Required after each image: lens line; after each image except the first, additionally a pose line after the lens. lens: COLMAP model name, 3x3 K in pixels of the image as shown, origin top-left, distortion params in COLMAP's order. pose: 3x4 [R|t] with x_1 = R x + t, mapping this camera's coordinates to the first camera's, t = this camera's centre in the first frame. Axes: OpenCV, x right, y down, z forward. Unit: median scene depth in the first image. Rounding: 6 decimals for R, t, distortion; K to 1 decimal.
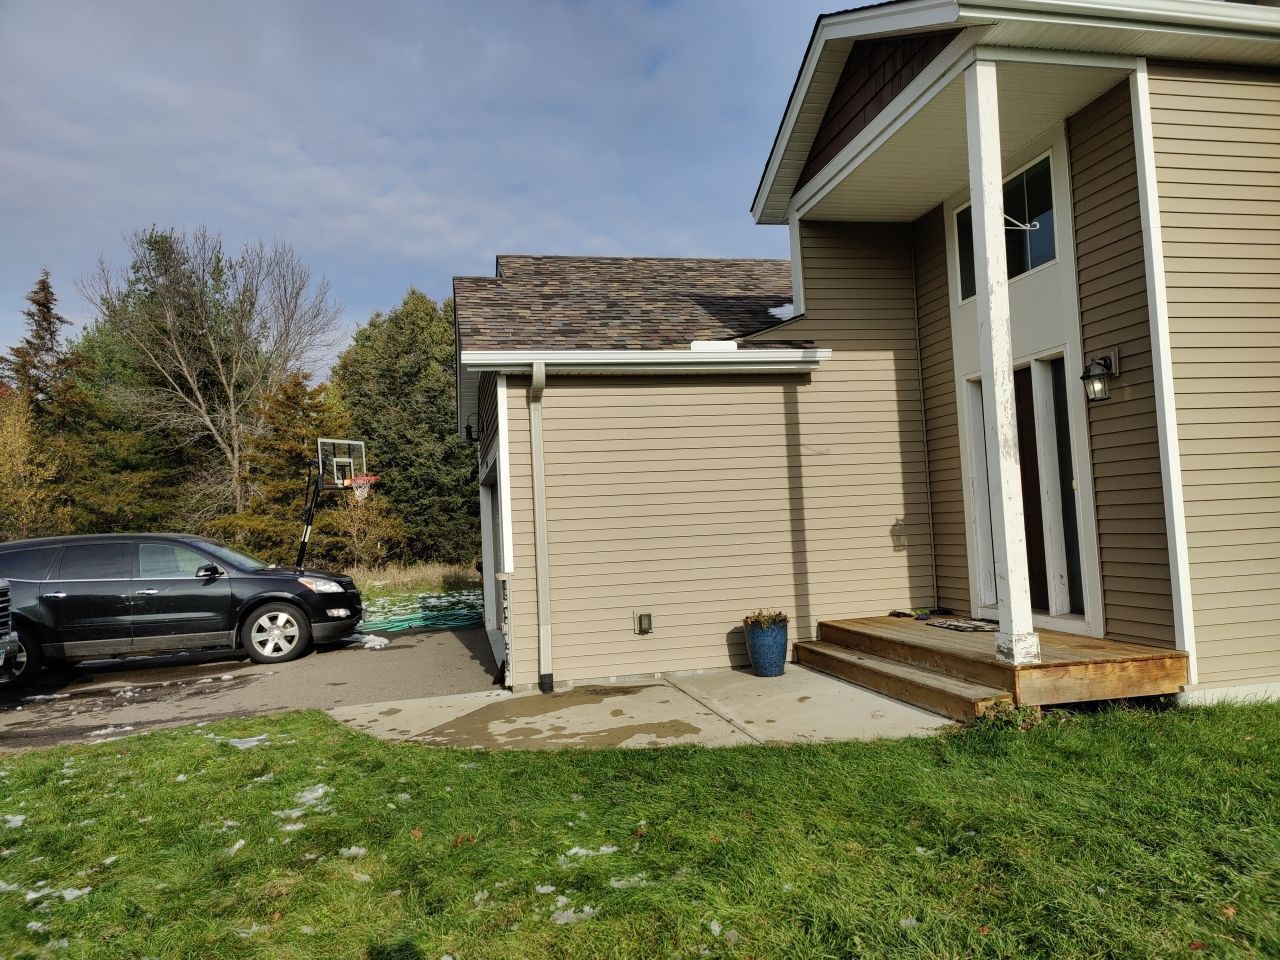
lens RADIAL K [[884.0, 0, 649.0], [0, 884.0, 472.6], [0, 0, 1]] dist [0.046151, -0.040998]
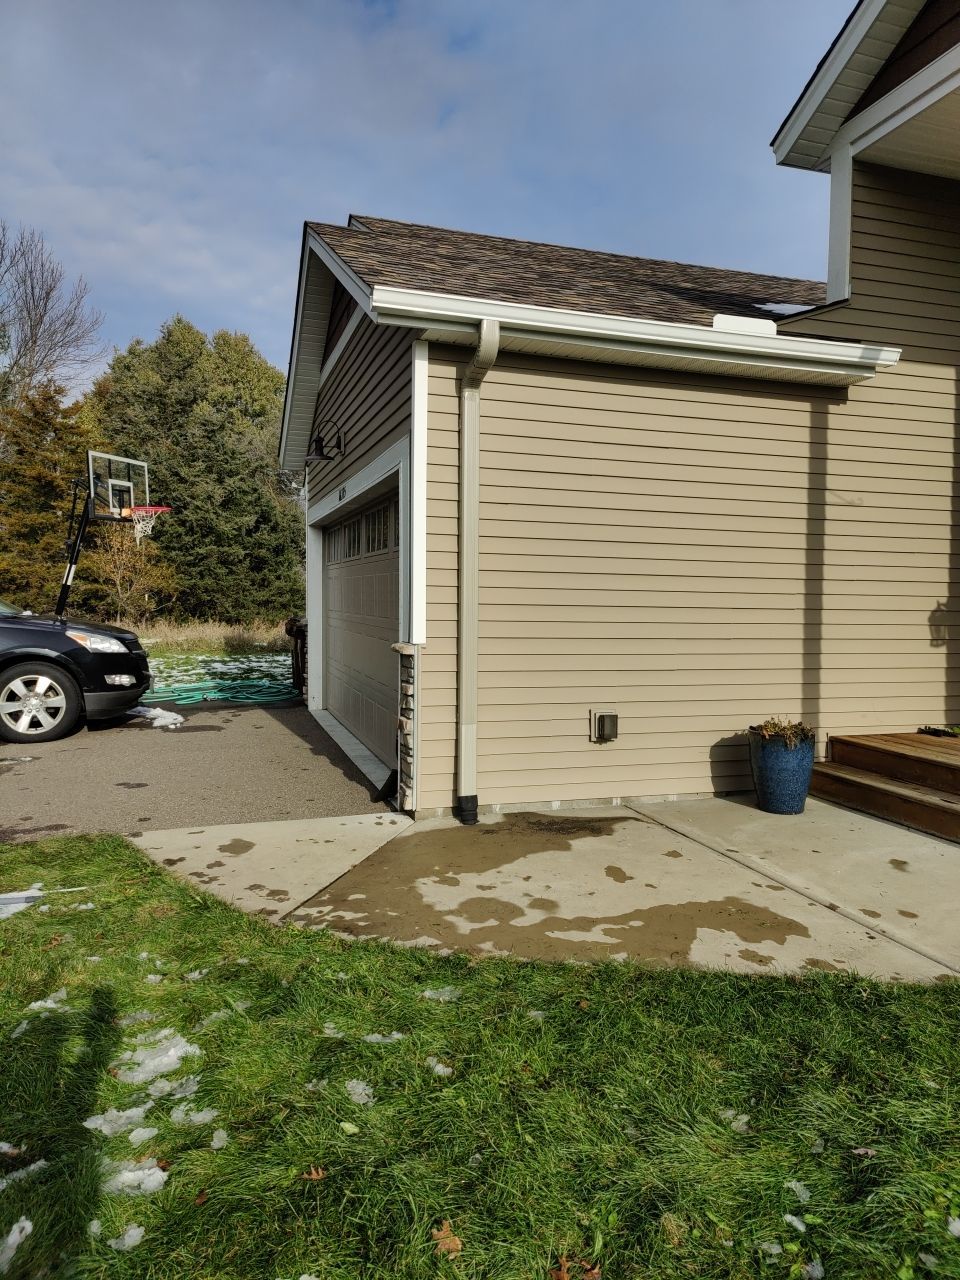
lens RADIAL K [[884.0, 0, 508.0], [0, 884.0, 643.1], [0, 0, 1]] dist [0.046151, -0.040998]
pose [[0.991708, 0.059438, 0.113941, -0.154608], [-0.071334, 0.992085, 0.103341, 0.035175], [-0.106897, -0.110612, 0.988098, 0.308923]]
